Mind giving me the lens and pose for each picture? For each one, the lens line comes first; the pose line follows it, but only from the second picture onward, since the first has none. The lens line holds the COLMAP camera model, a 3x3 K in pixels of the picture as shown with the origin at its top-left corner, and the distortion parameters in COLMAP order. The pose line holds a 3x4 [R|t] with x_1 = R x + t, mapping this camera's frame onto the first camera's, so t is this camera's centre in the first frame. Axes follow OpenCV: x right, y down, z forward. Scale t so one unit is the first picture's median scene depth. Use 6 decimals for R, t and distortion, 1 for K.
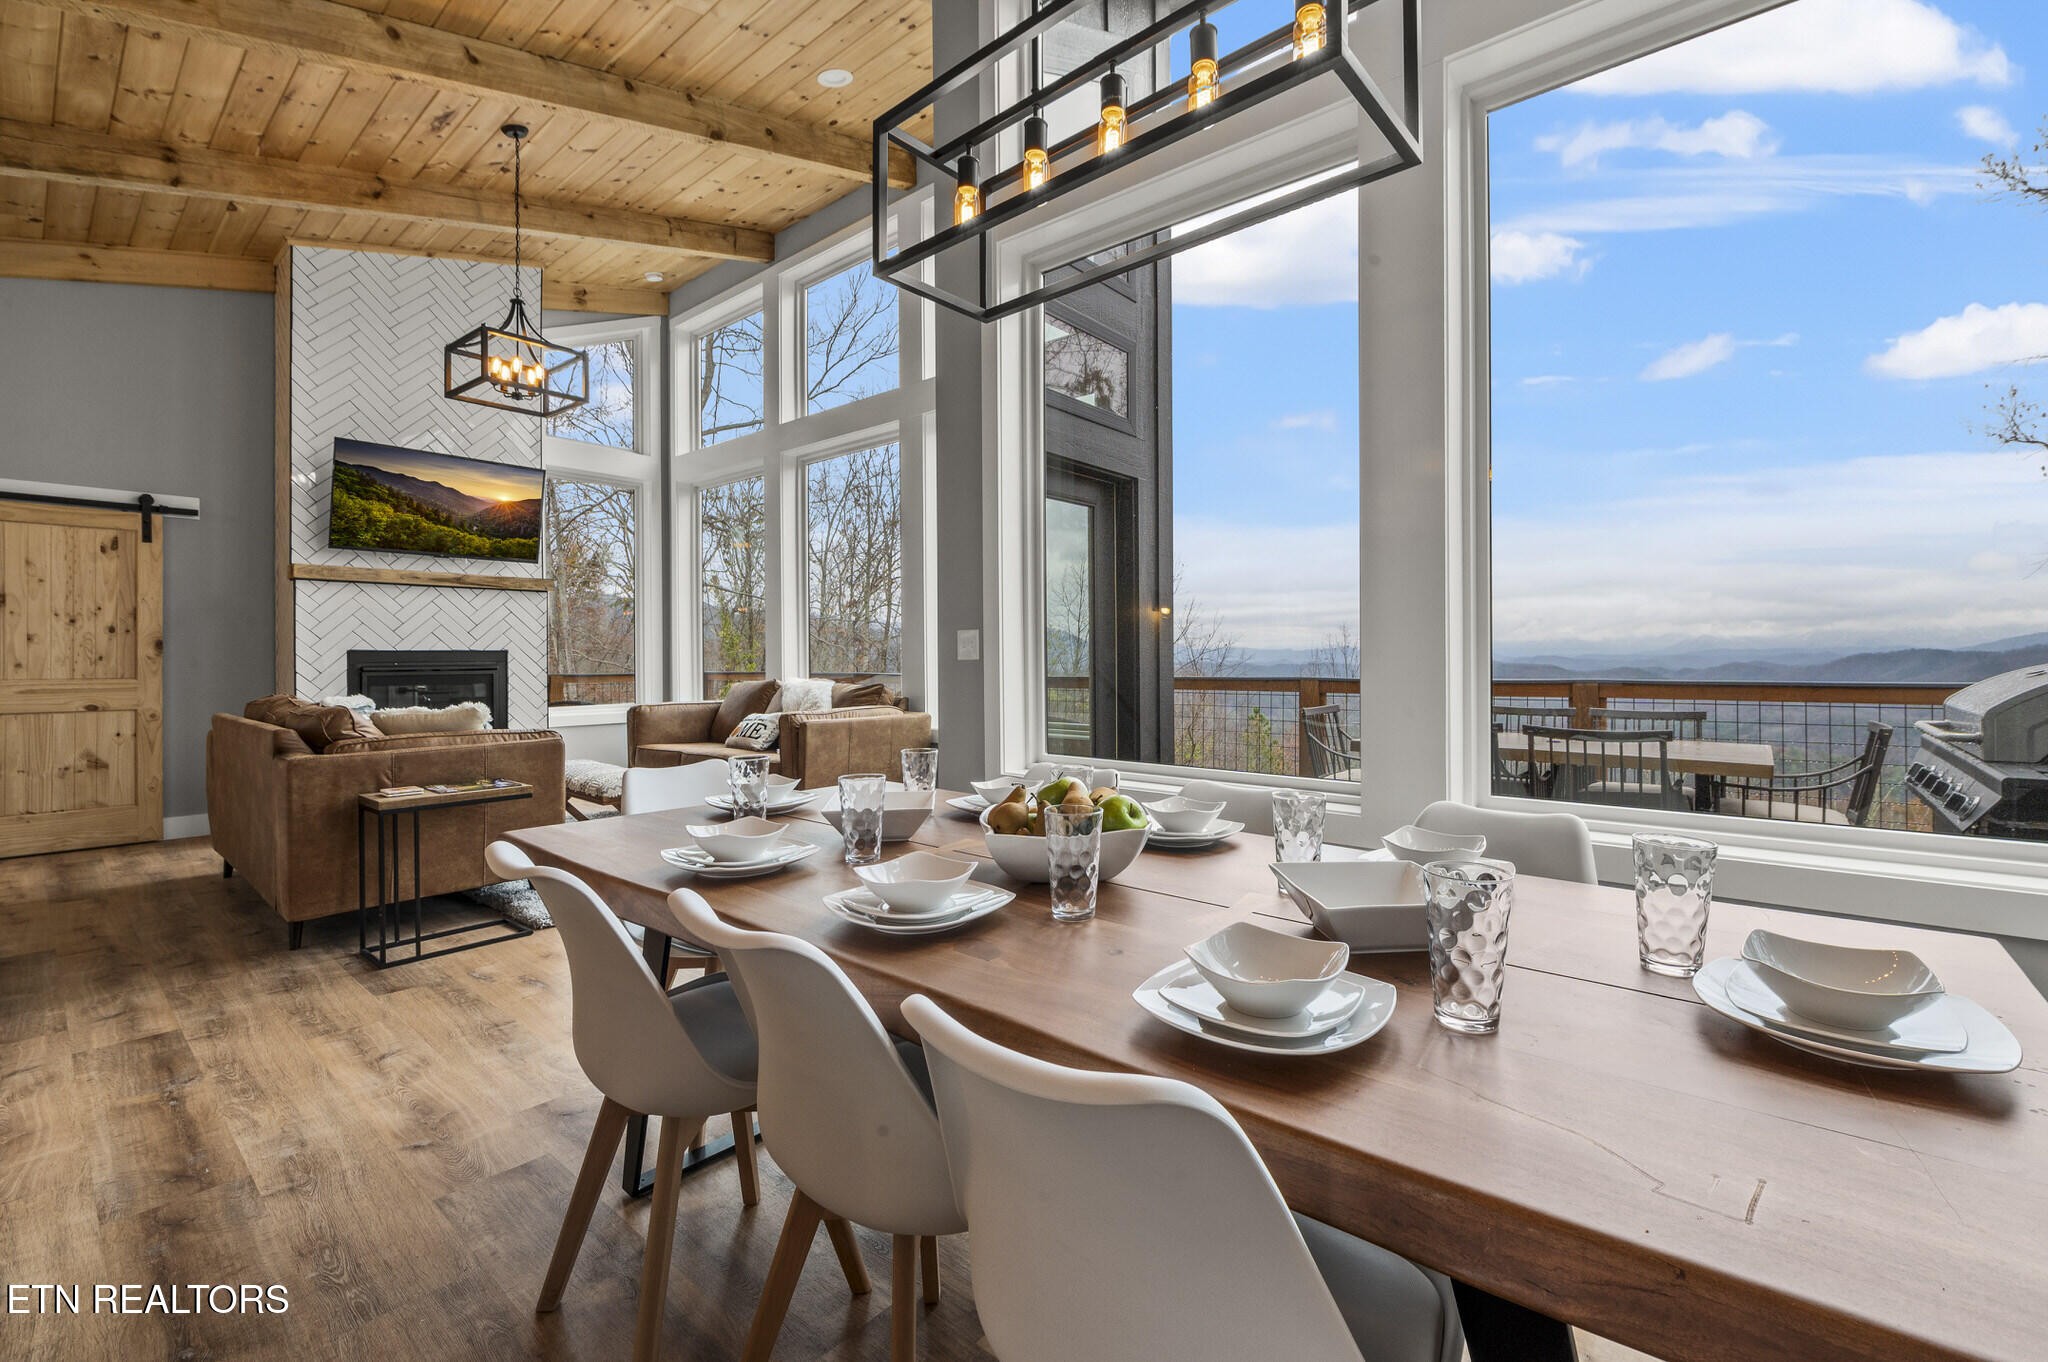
lens RADIAL K [[836.6, 0, 1062.0], [0, 836.6, 654.3], [0, 0, 1]] dist [0.004698, -0.003625]
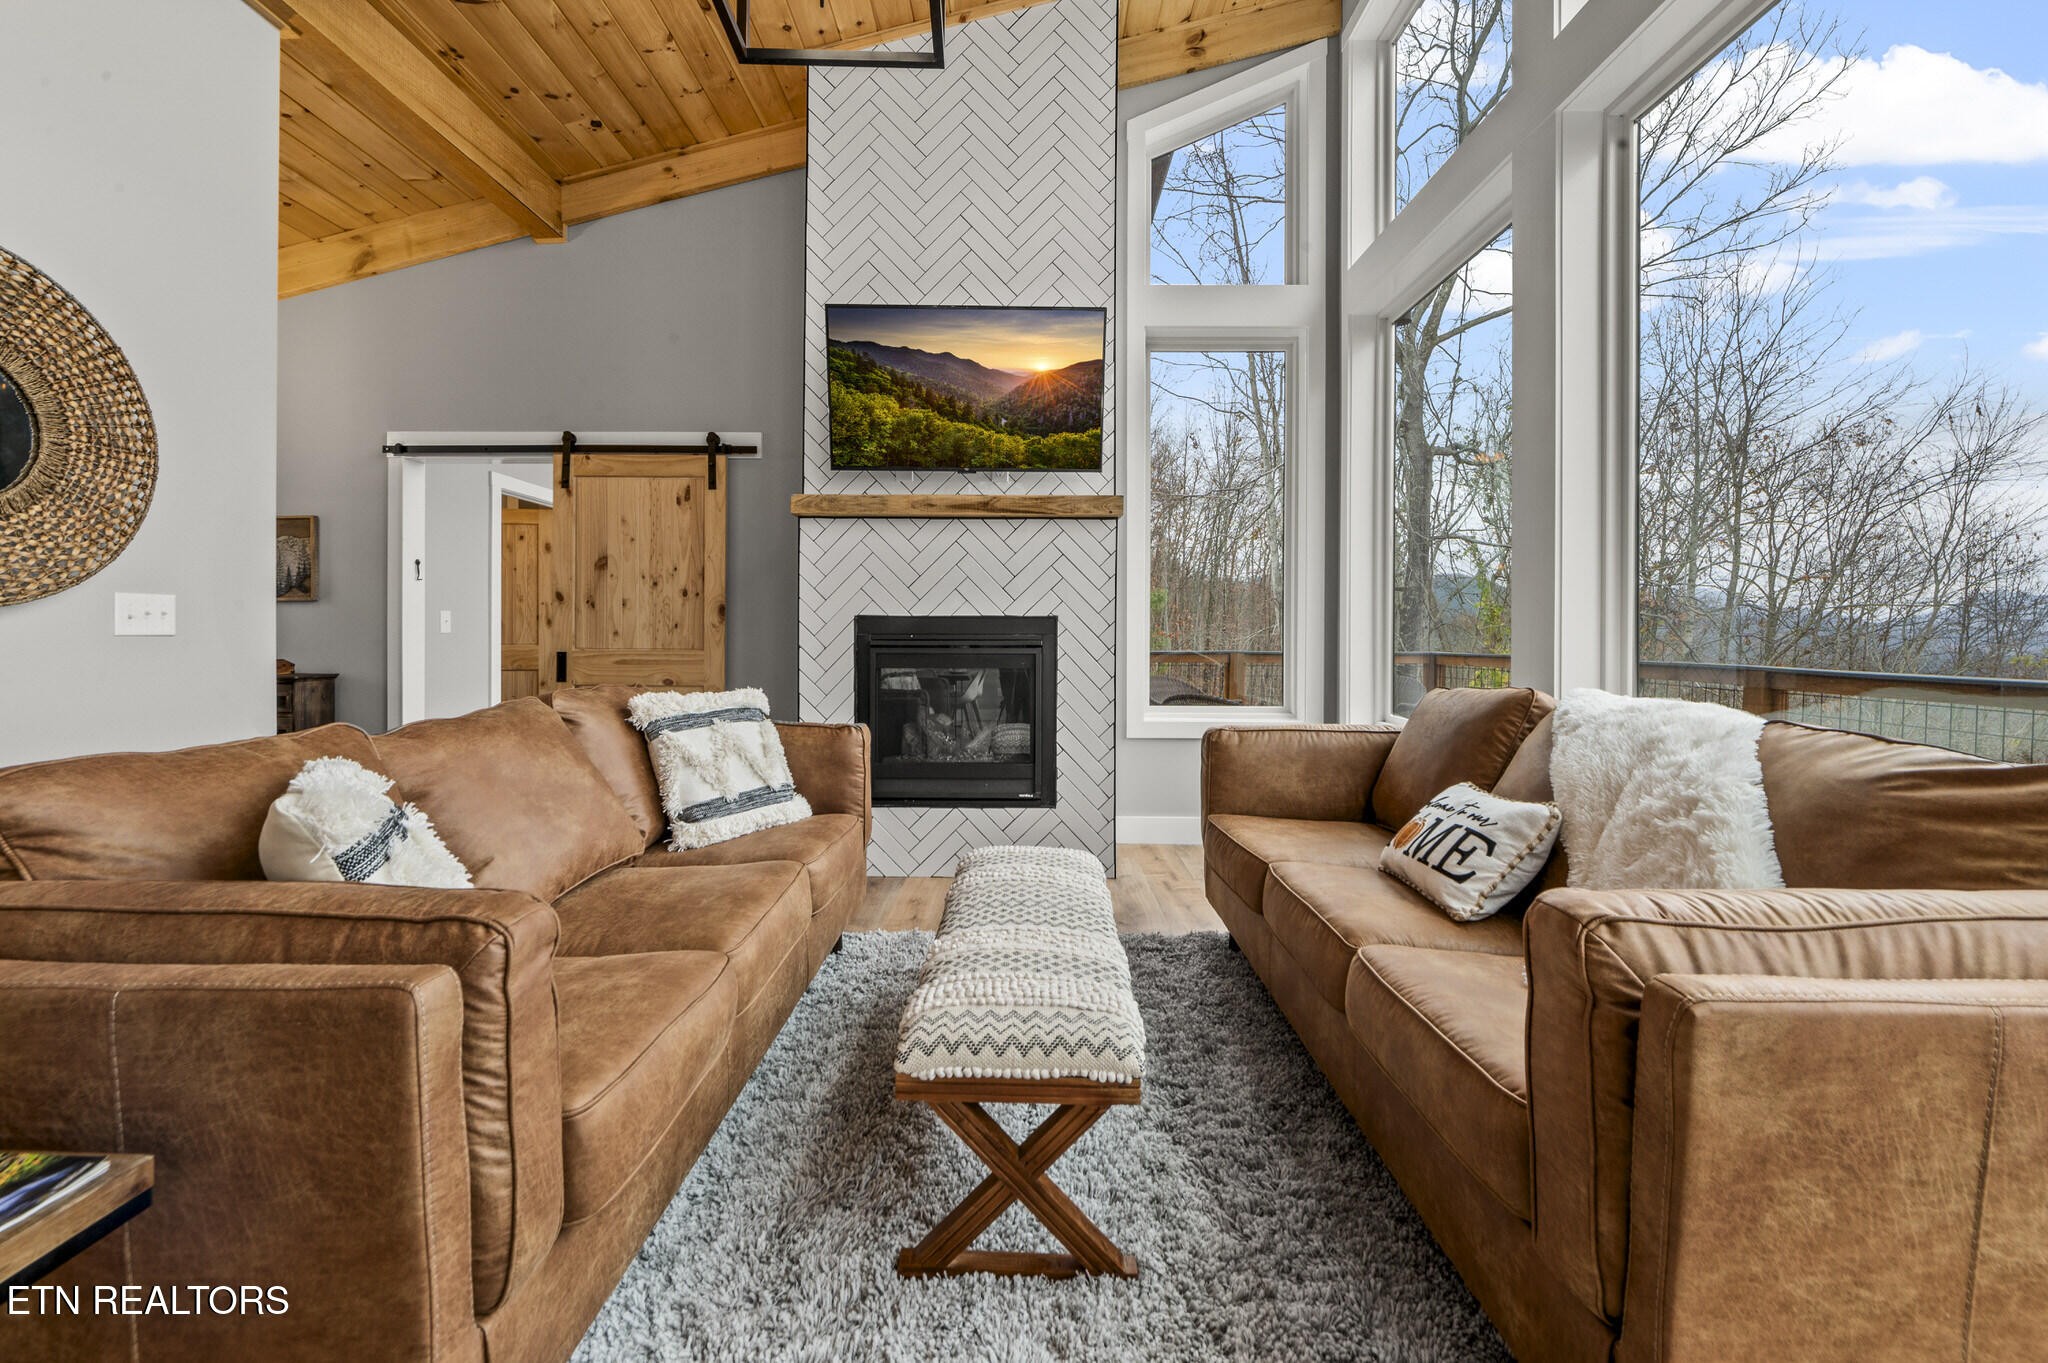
lens RADIAL K [[836.6, 0, 1020.3], [0, 836.6, 632.5], [0, 0, 1]] dist [0.004698, -0.003625]
pose [[0.621532, 0.007326, -0.783355, -0.225950], [-0.006599, 0.999970, 0.004116, 0.005398], [0.783361, 0.002611, 0.621561, 0.691112]]
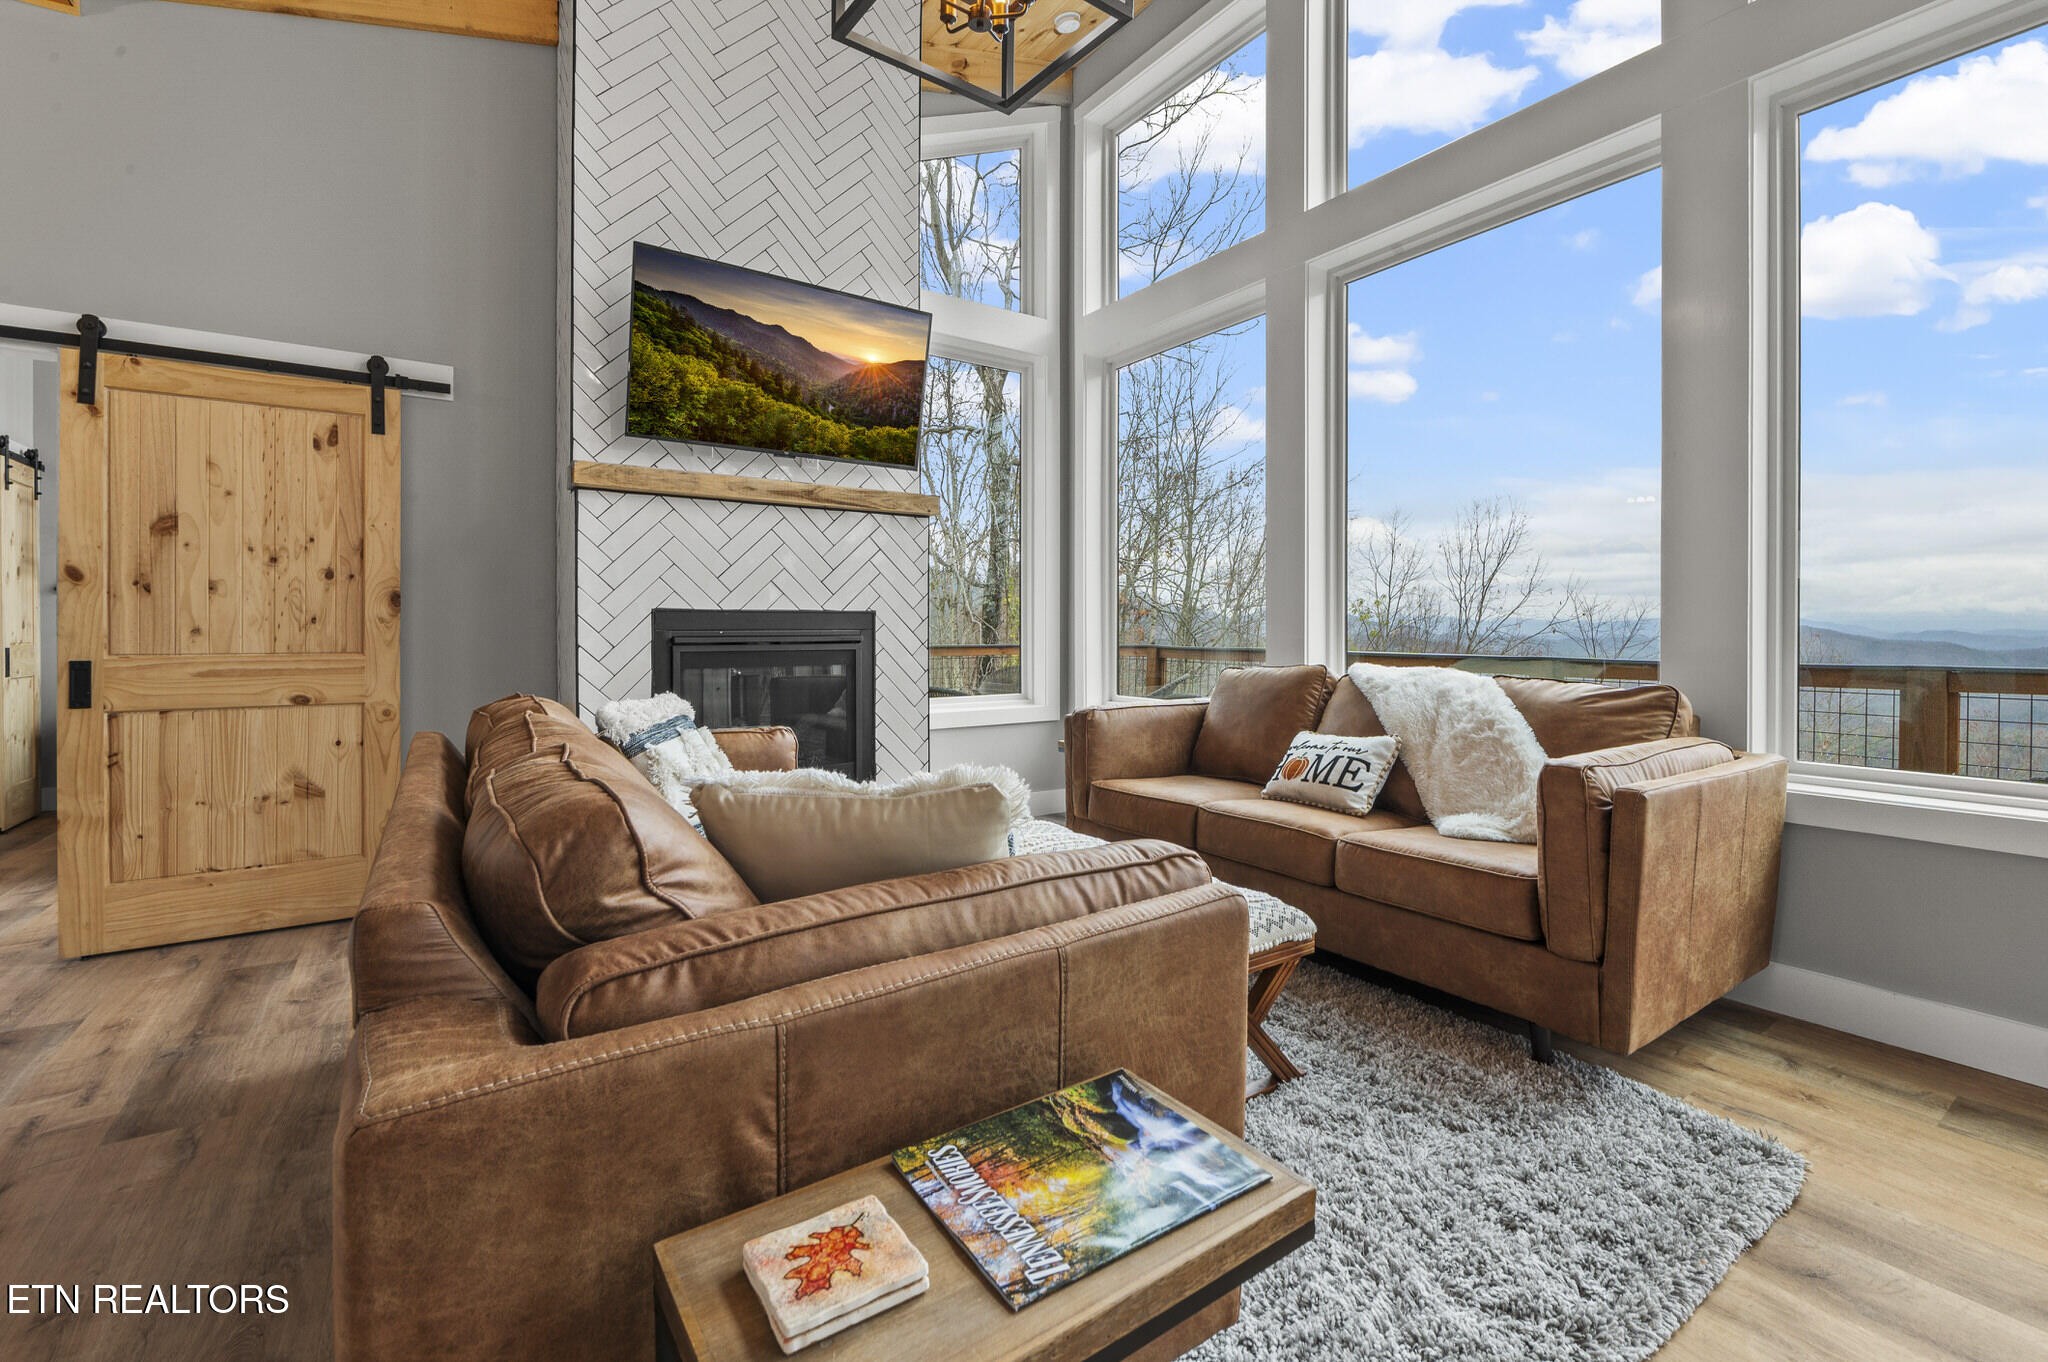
lens RADIAL K [[890.8, 0, 1096.9], [0, 890.8, 630.2], [0, 0, 1]] dist [-0.004511, -0.000295]
pose [[0.968431, 0.006179, -0.249205, -0.396539], [-0.004807, 0.999970, 0.006114, 0.005110], [0.249235, -0.004723, 0.968431, 0.475565]]
